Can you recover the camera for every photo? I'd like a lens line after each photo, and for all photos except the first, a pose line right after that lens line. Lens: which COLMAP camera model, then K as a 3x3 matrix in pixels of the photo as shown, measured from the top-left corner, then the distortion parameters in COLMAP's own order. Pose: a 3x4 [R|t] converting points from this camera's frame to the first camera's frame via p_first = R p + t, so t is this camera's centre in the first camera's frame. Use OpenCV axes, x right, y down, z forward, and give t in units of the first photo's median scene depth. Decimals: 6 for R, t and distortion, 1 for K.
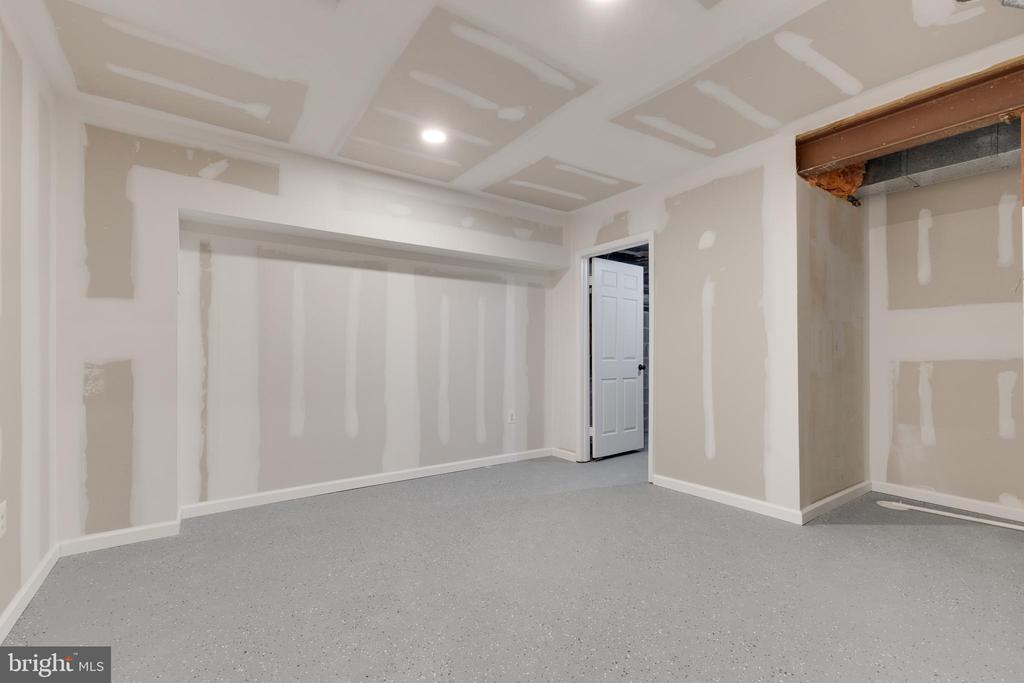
lens RADIAL K [[454.2, 0, 526.5], [0, 454.2, 336.3], [0, 0, 1]] dist [-0.000519, -0.000521]
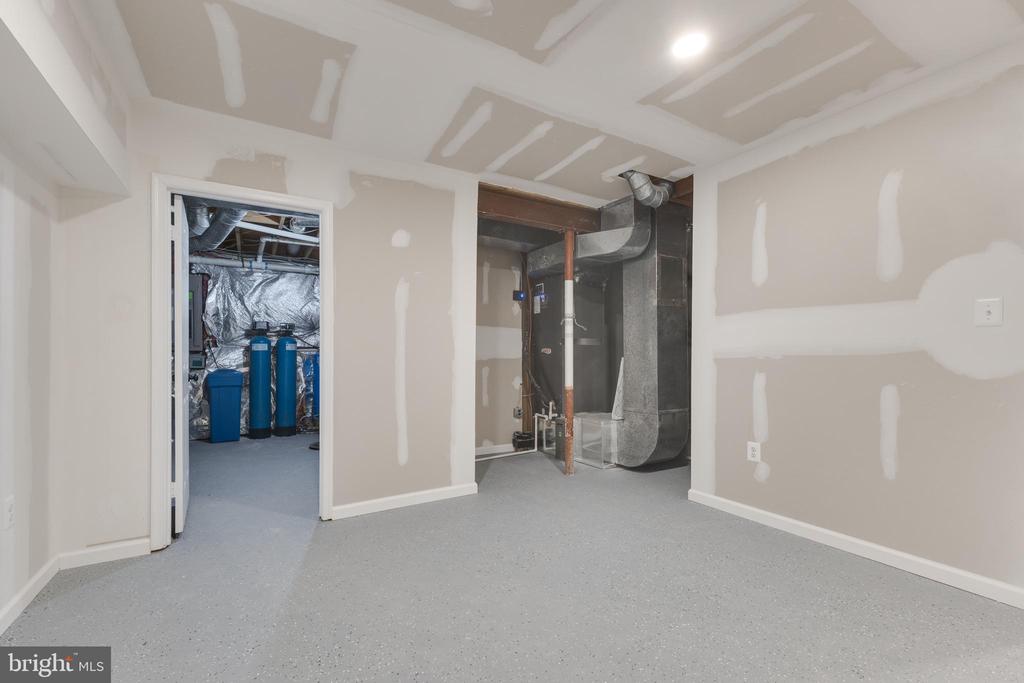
lens RADIAL K [[441.8, 0, 514.4], [0, 441.8, 352.8], [0, 0, 1]] dist [-0.000865, -0.000218]
pose [[0.081217, 0.008171, 0.996663, -0.493911], [-0.034966, 0.999374, -0.005344, 0.024162], [-0.996083, -0.034415, 0.081452, 0.653372]]
